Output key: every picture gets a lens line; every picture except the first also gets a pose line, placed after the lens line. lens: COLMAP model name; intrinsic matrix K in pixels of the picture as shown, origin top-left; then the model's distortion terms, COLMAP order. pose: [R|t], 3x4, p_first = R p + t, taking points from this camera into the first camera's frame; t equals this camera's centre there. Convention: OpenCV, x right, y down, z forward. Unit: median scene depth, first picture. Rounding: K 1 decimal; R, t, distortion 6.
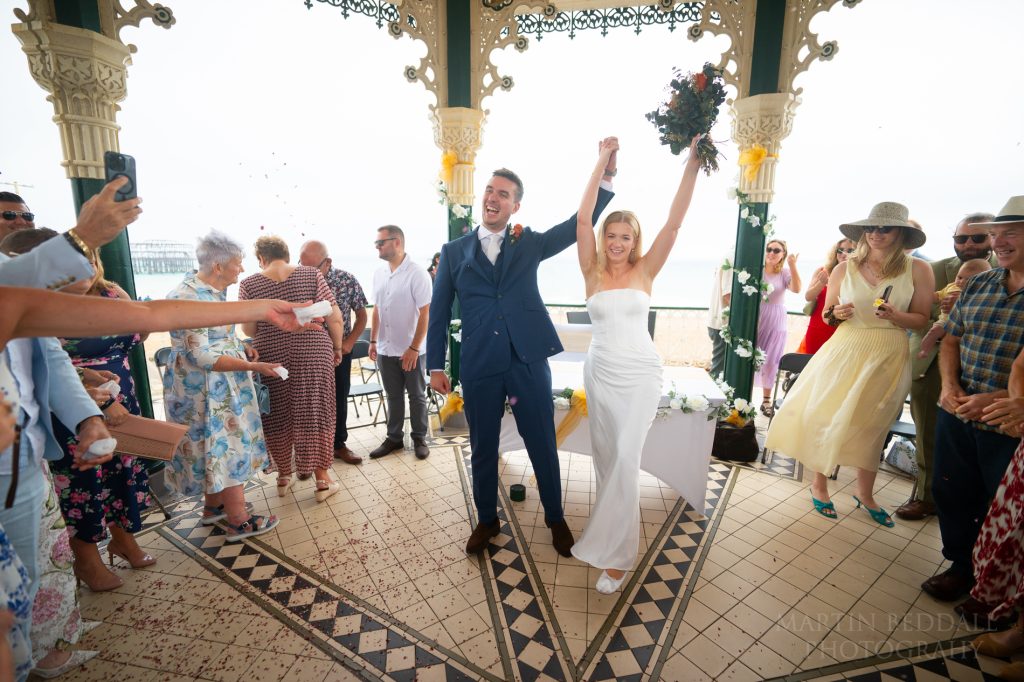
lens RADIAL K [[468.6, 0, 513.8], [0, 468.6, 336.9], [0, 0, 1]] dist [-0.008007, 0.000048]
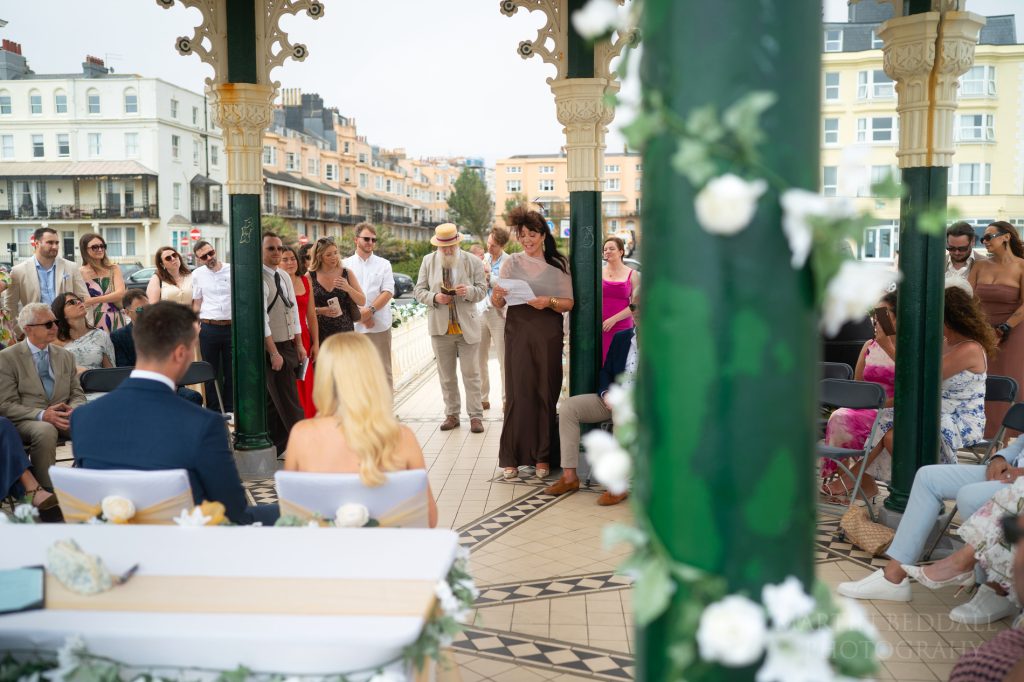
lens RADIAL K [[1002.3, 0, 497.1], [0, 1002.3, 336.2], [0, 0, 1]] dist [-0.049920, 0.149043]
pose [[0.995133, -0.015664, 0.097285, 0.168680], [0.023977, 0.996103, -0.084877, 0.141262], [-0.095577, 0.086797, 0.991631, -0.840422]]
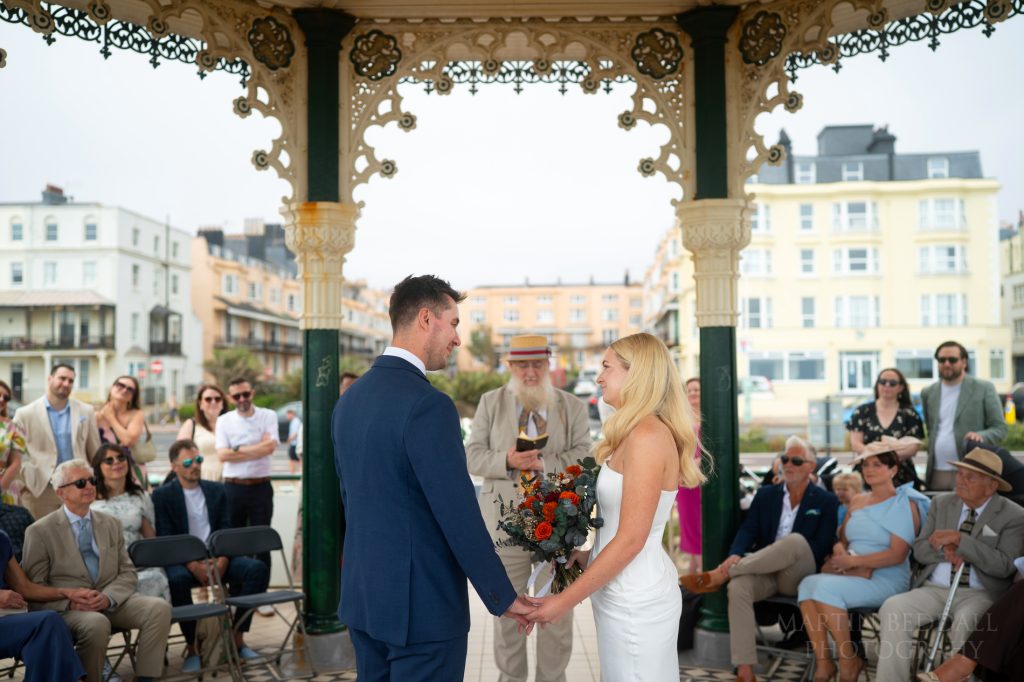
lens RADIAL K [[1034.9, 0, 507.0], [0, 1034.9, 343.8], [0, 0, 1]] dist [-0.048605, 0.157536]
pose [[0.990154, -0.004265, 0.139915, -0.062265], [0.033160, 0.978233, -0.204843, 0.076967], [-0.135996, 0.207466, 0.968743, -0.598033]]
